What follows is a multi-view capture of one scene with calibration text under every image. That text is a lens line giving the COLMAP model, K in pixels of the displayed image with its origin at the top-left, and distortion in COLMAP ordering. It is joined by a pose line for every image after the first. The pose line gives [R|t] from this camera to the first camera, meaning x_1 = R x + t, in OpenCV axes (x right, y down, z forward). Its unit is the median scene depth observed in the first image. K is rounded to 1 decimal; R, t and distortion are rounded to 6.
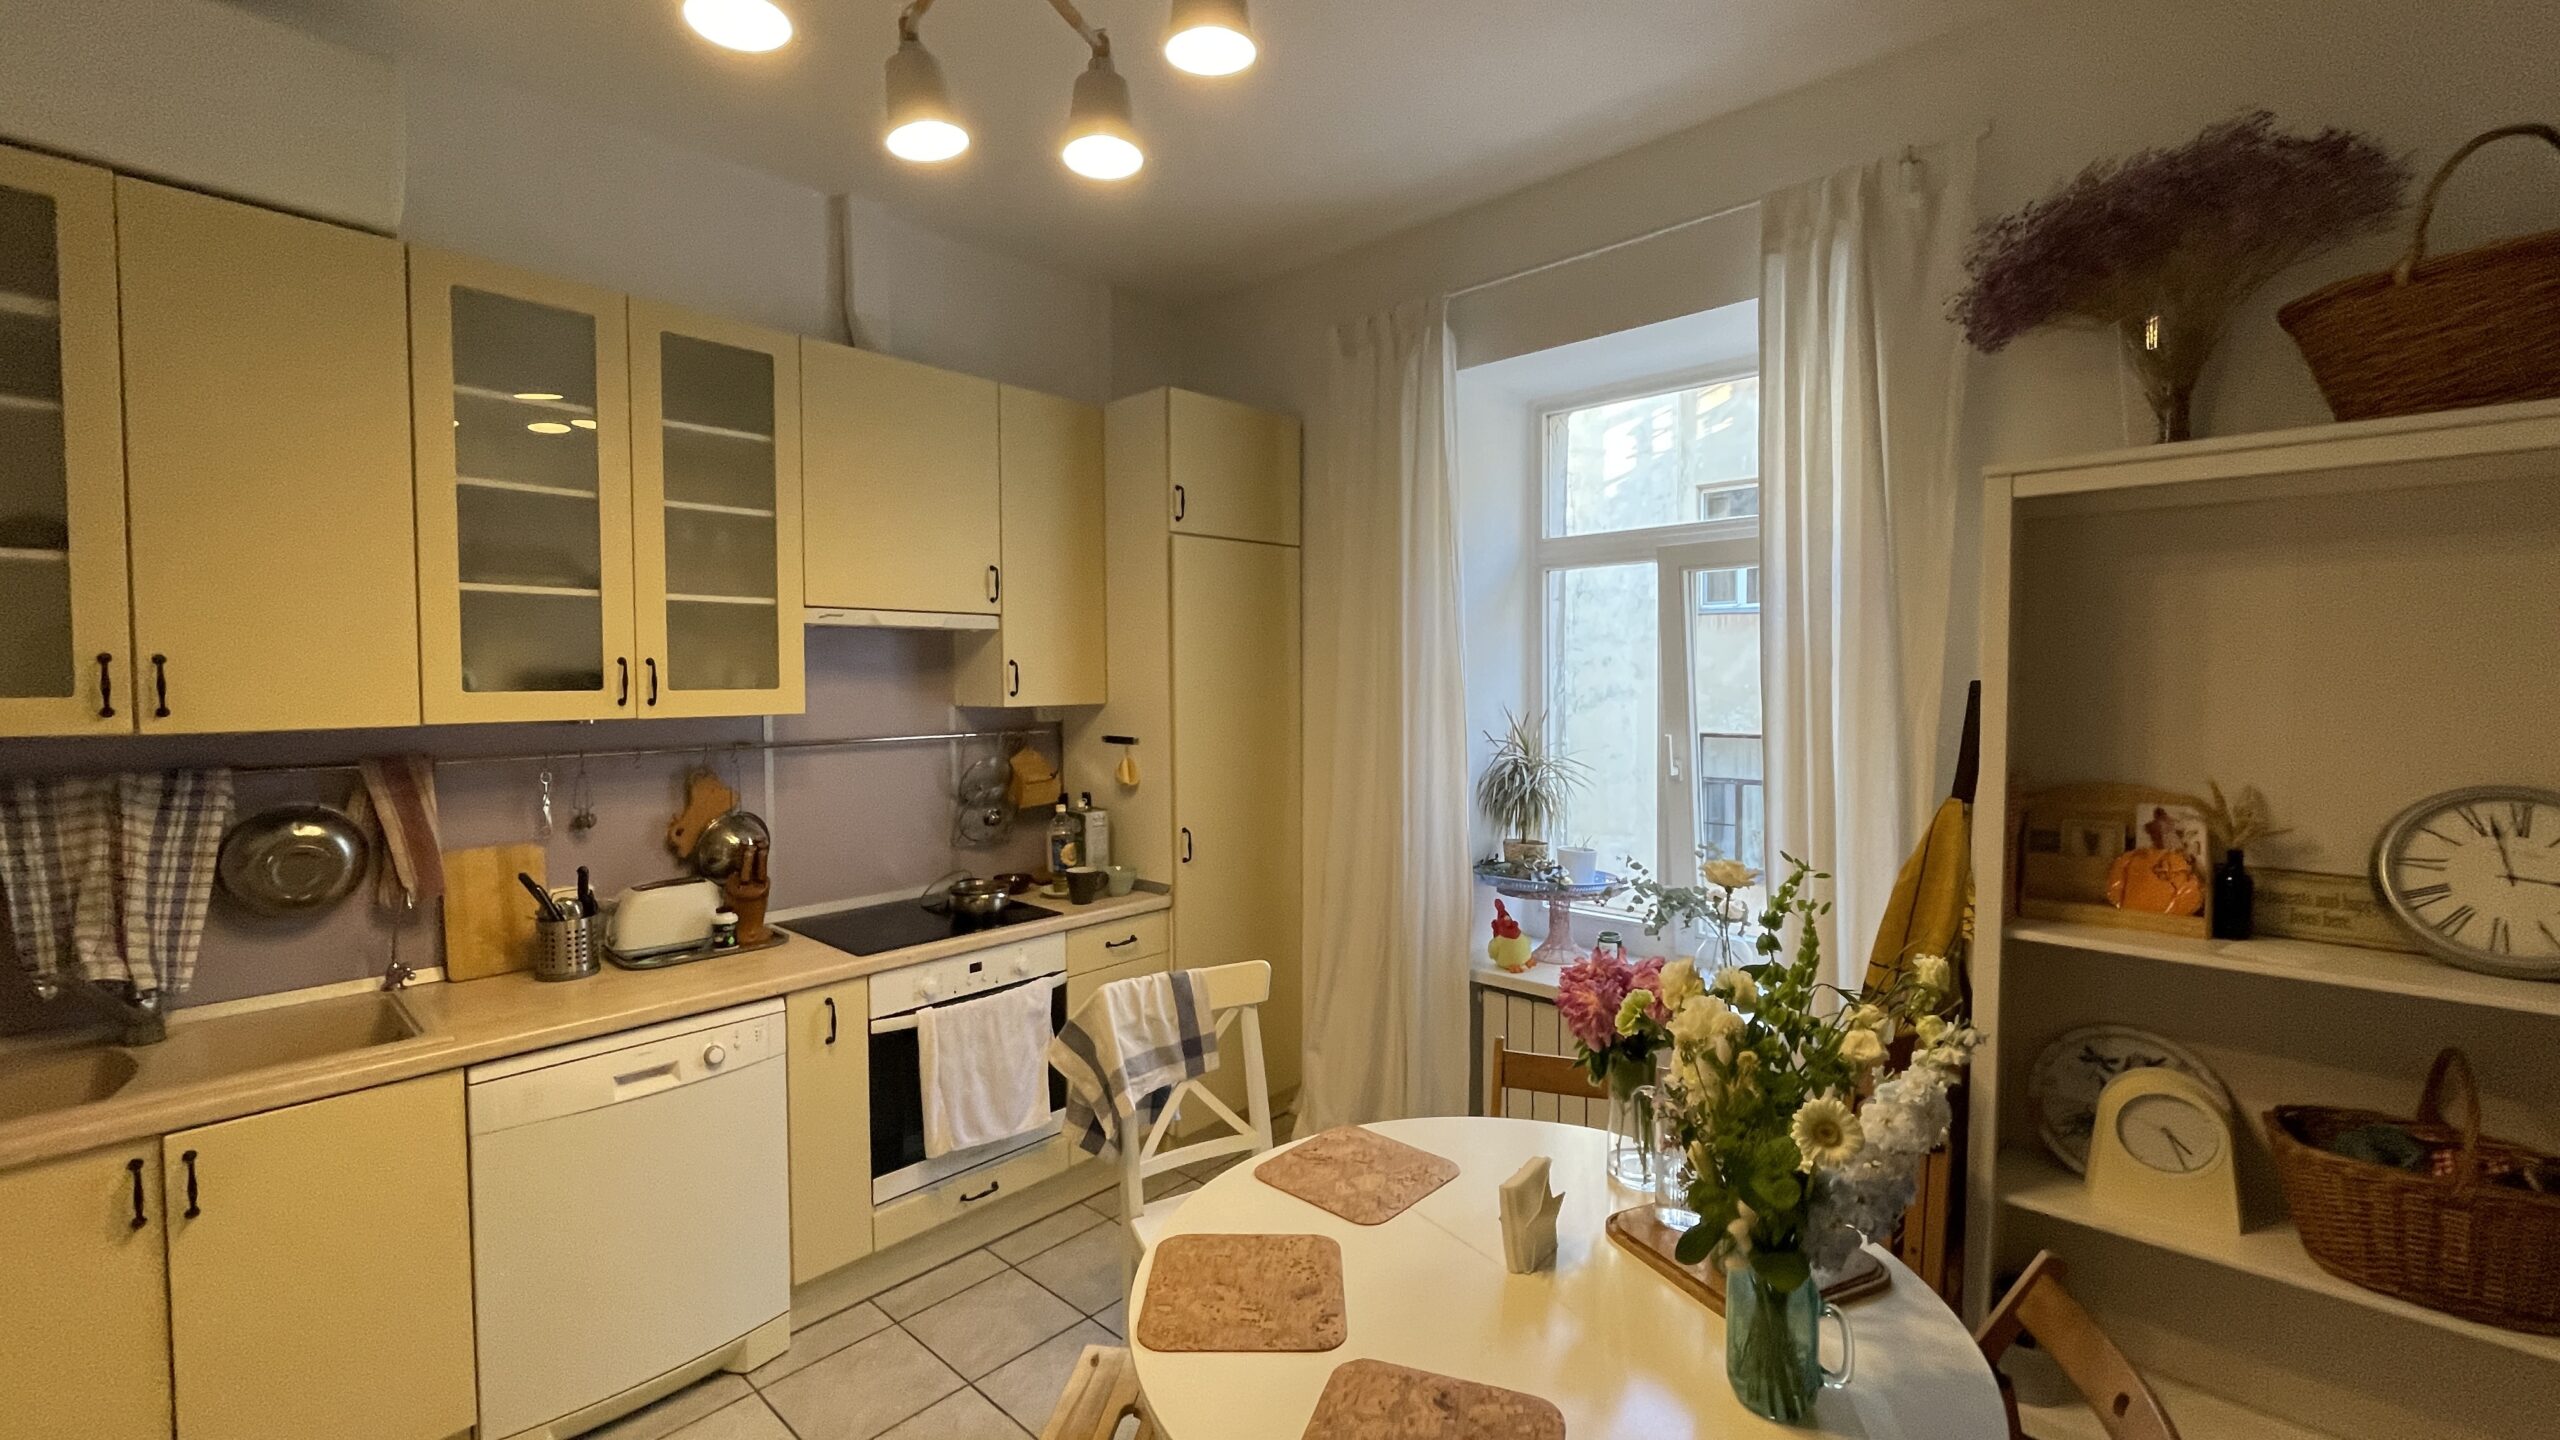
lens RADIAL K [[1042.9, 0, 1275.8], [0, 1042.9, 708.0], [0, 0, 1]] dist [-0.002139, -0.000034]
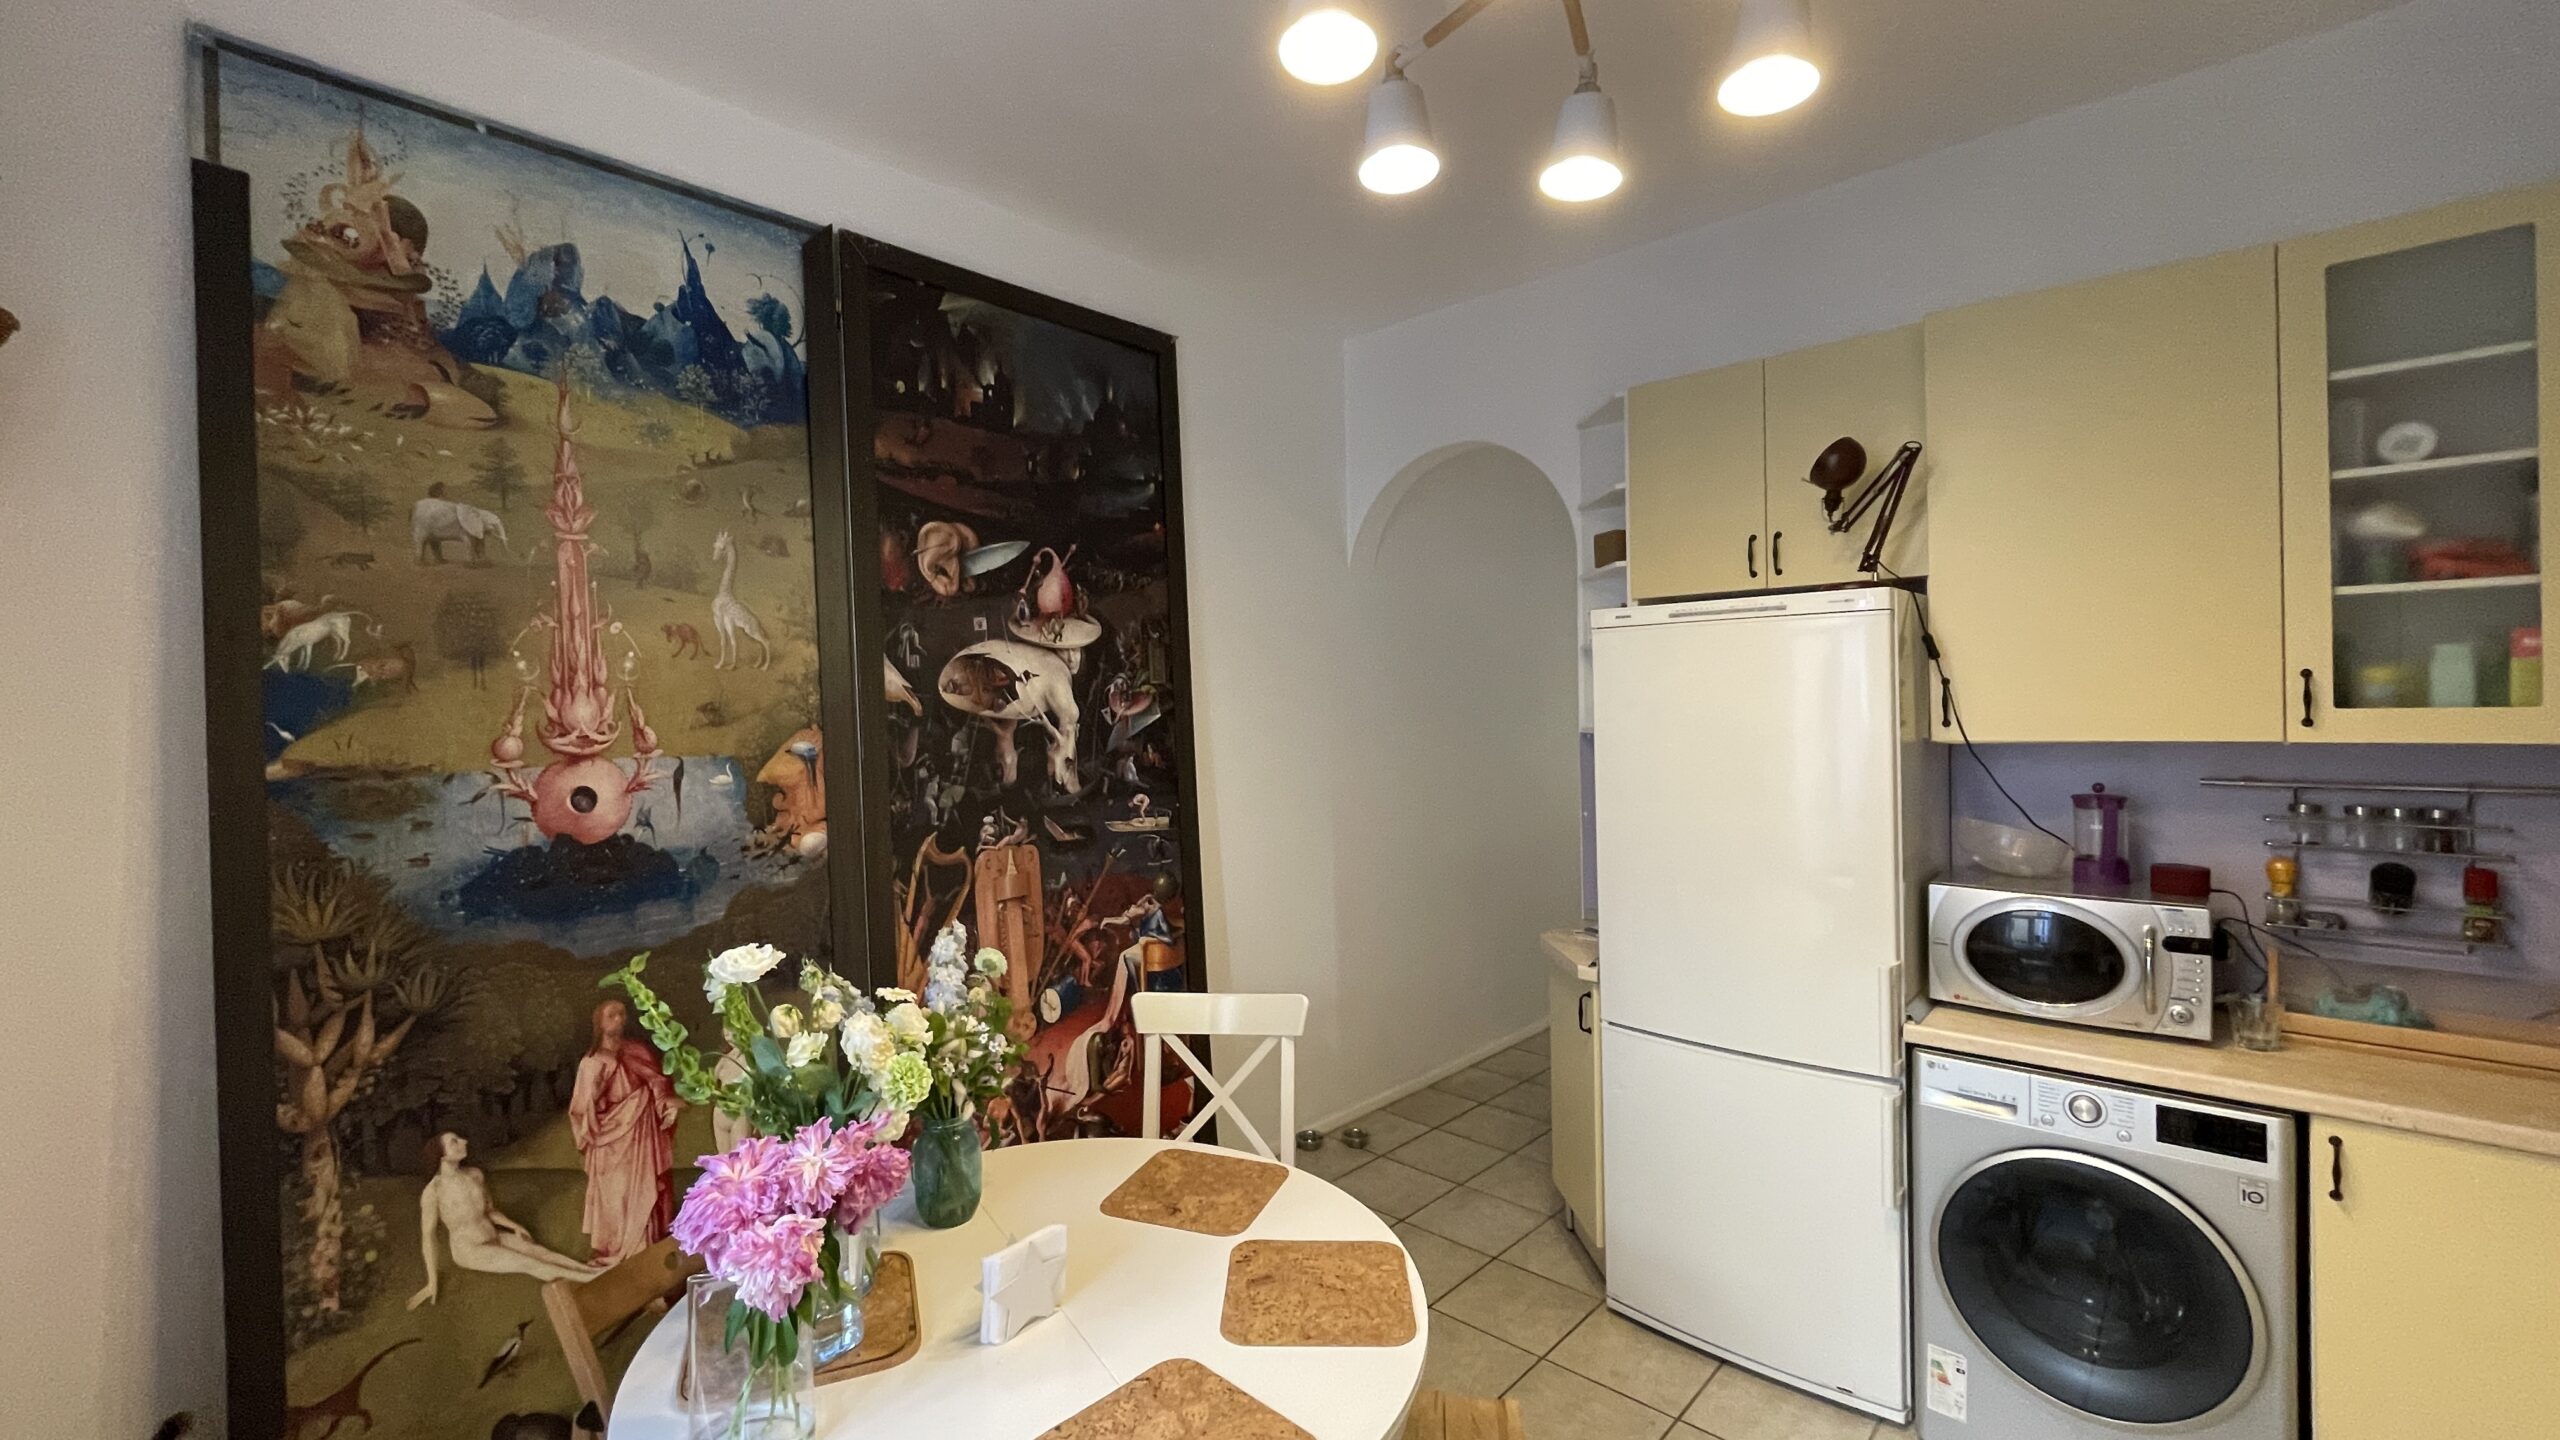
lens RADIAL K [[1042.9, 0, 1275.8], [0, 1042.9, 708.0], [0, 0, 1]] dist [-0.002139, -0.000034]
pose [[-0.999662, 0.023383, 0.011341, -0.007071], [0.023810, 0.998950, 0.039138, -0.048673], [-0.010414, 0.039394, -0.999169, 1.231506]]
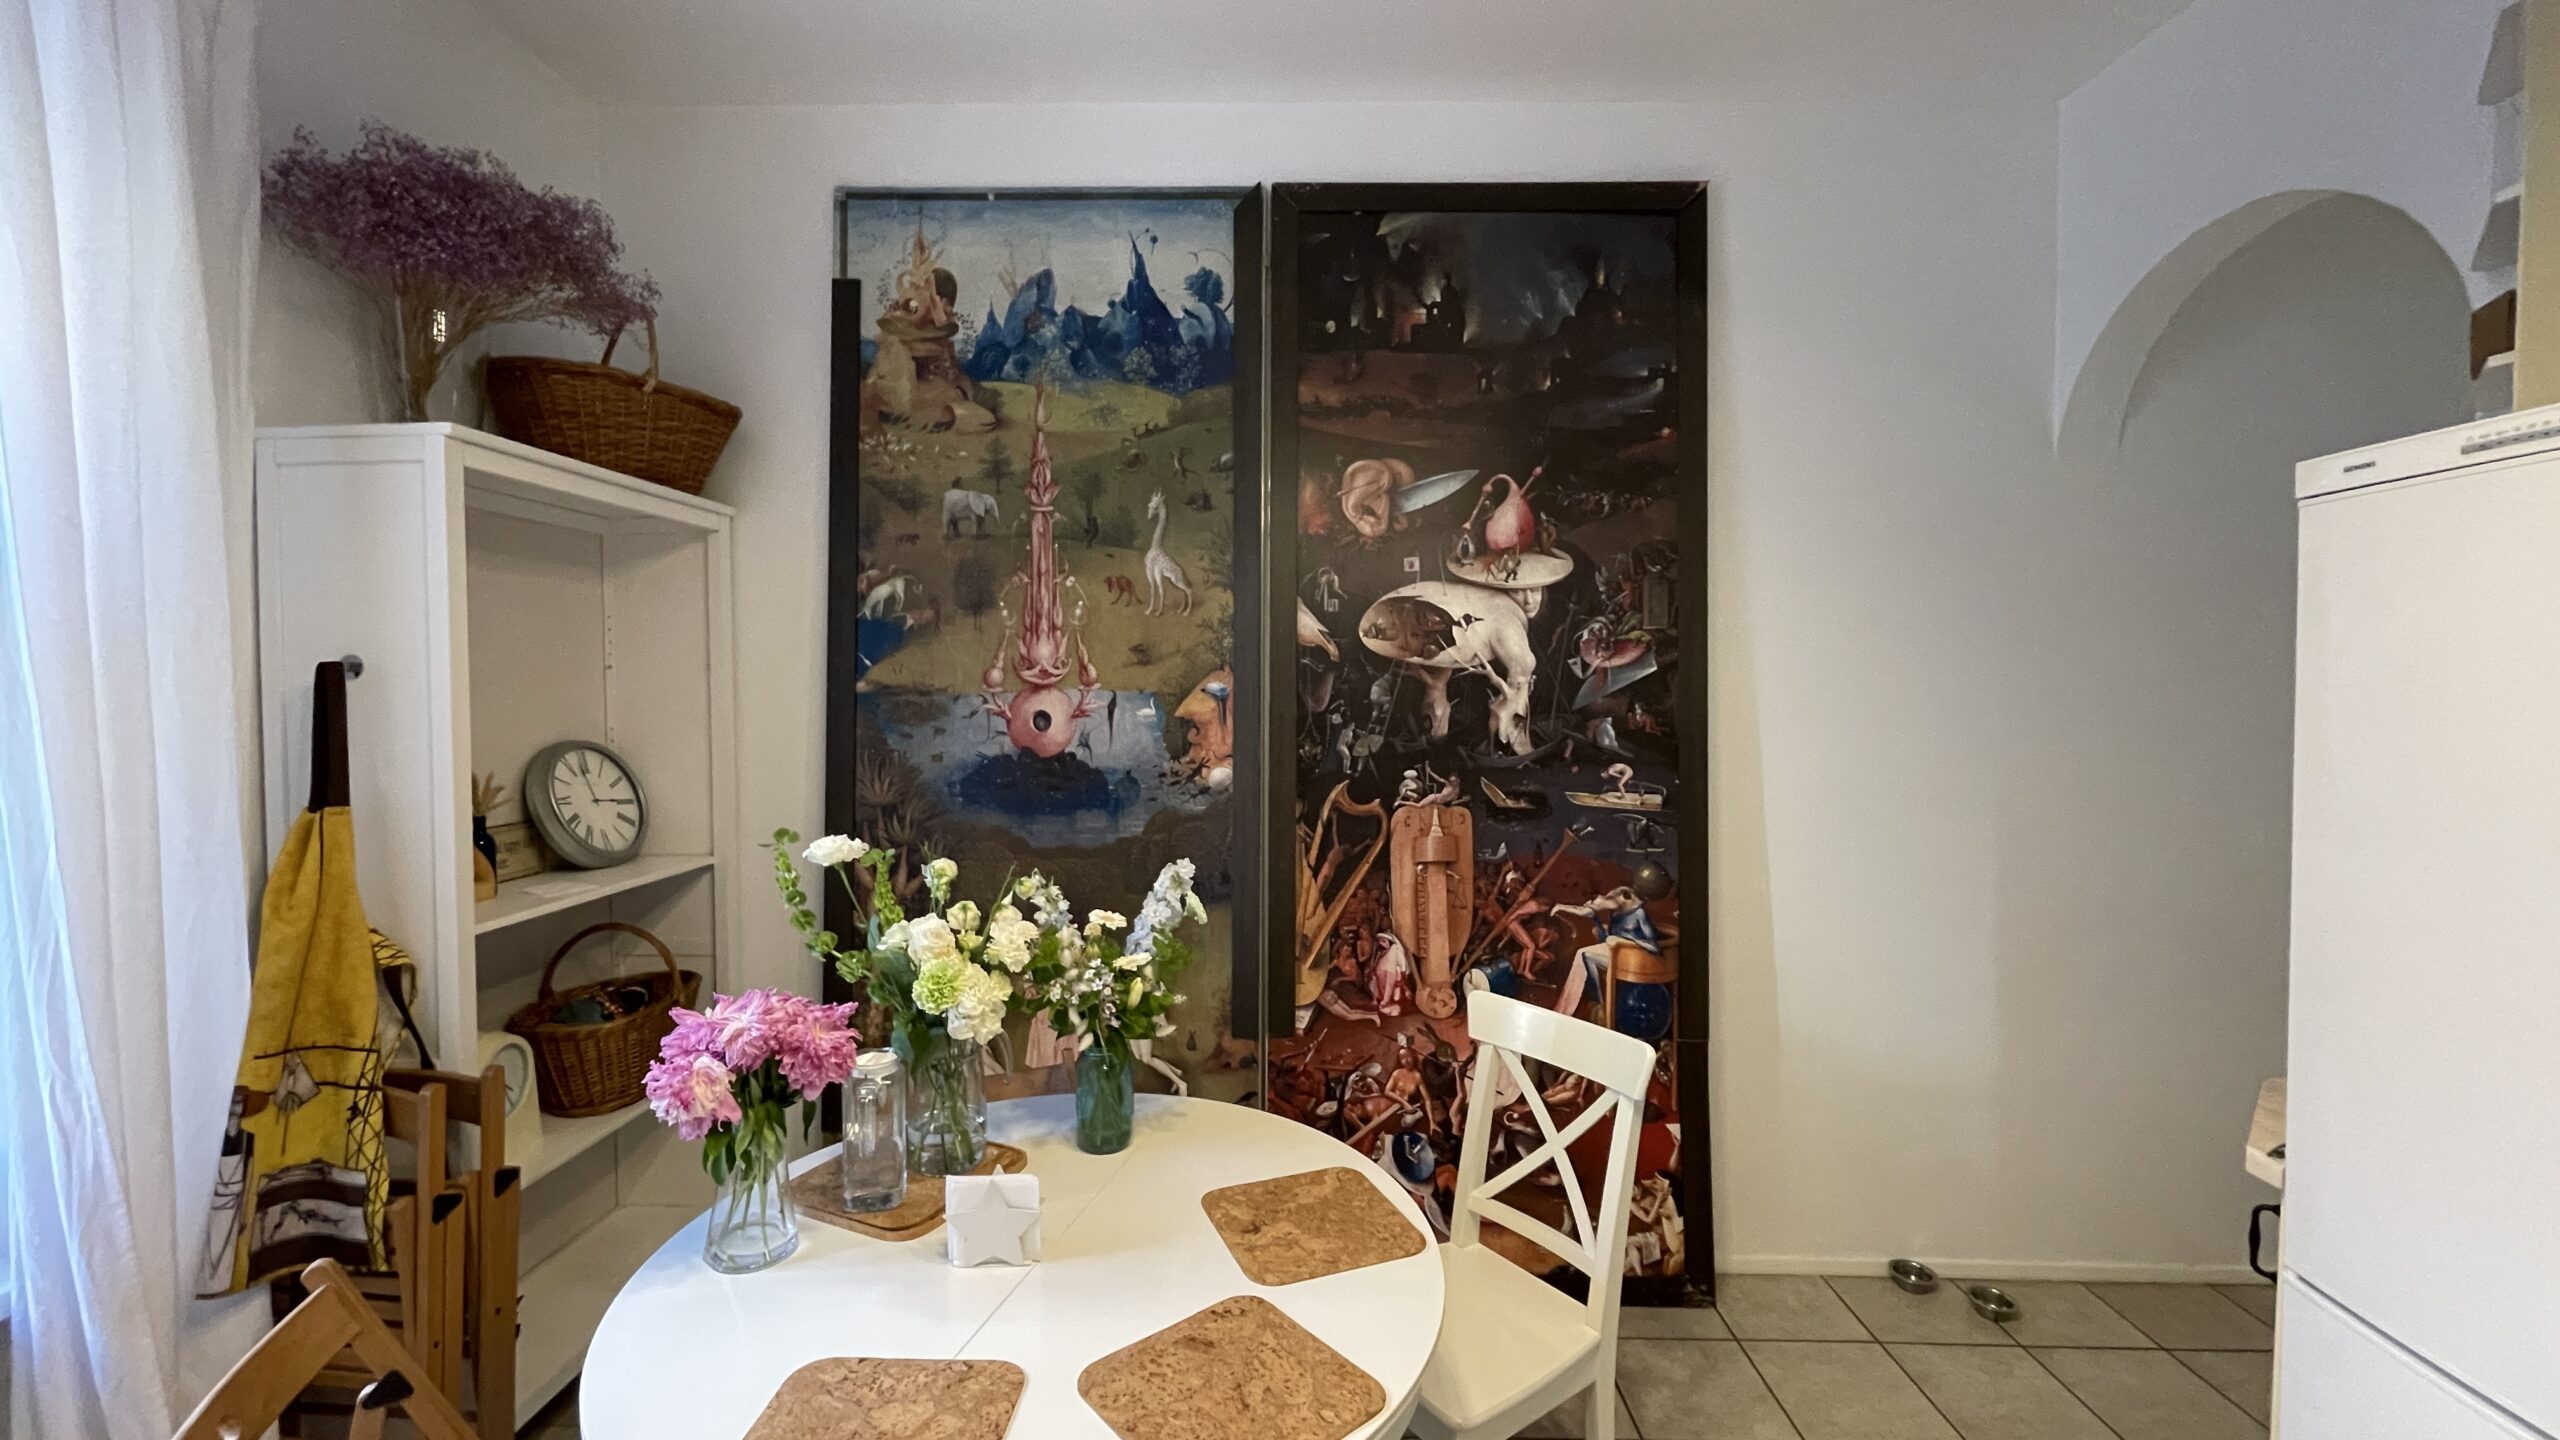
lens RADIAL K [[1041.5, 0, 1274.4], [0, 1041.5, 709.0], [0, 0, 1]] dist [-0.006103, 0.000377]
pose [[-0.662804, -0.018466, 0.748565, -0.392606], [0.025085, 0.998587, 0.046845, -0.008027], [-0.748373, 0.049826, -0.661404, 0.895642]]
